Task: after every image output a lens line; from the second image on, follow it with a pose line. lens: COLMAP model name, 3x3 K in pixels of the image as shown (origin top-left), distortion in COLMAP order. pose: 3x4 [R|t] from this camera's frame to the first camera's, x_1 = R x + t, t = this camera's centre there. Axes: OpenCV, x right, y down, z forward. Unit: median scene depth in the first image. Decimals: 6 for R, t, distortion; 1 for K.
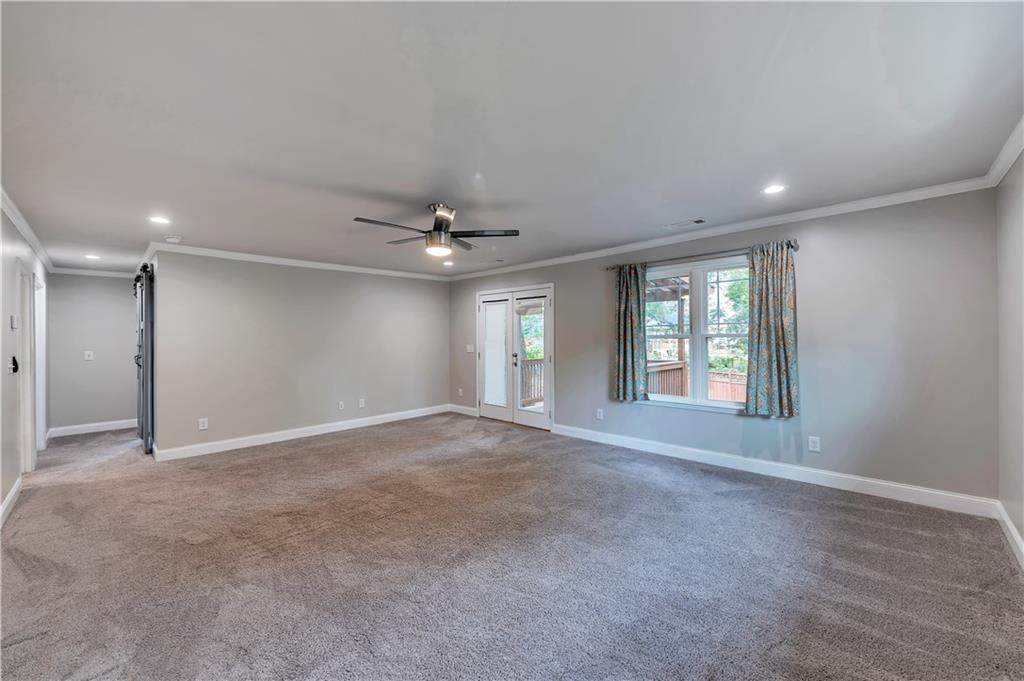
lens RADIAL K [[402.6, 0, 513.5], [0, 402.6, 343.3], [0, 0, 1]] dist [0.001148, 0.000066]
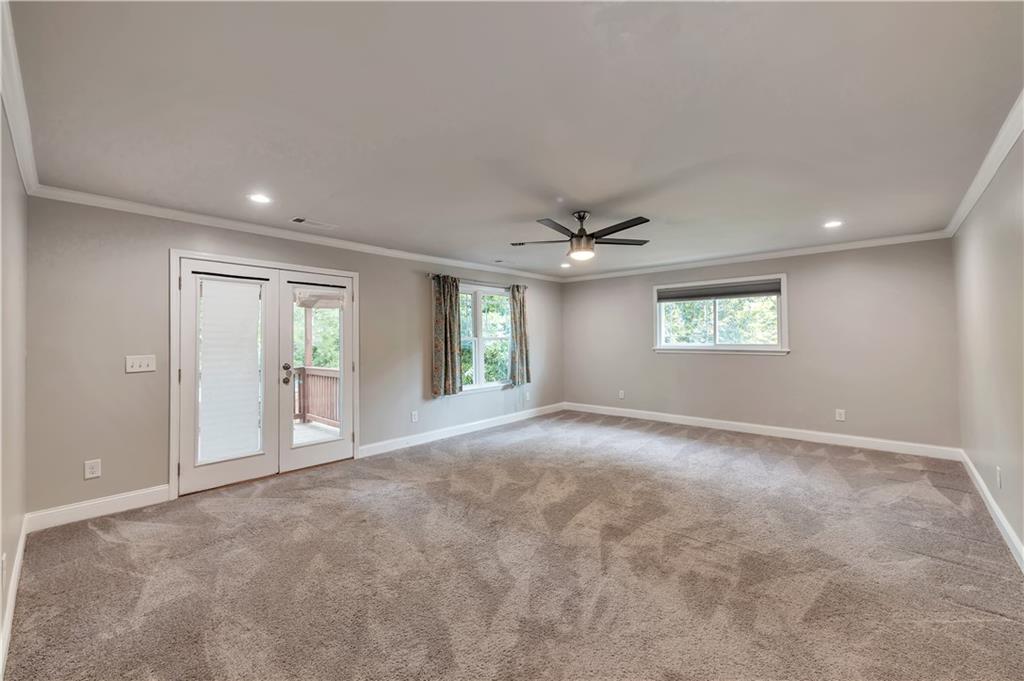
lens RADIAL K [[410.3, 0, 514.4], [0, 410.3, 345.3], [0, 0, 1]] dist [0.000019, -0.000033]
pose [[-0.036062, -0.005834, 0.999333, -0.738672], [0.019866, 0.999781, 0.006553, -0.003184], [-0.999152, 0.020089, -0.035938, 0.713402]]
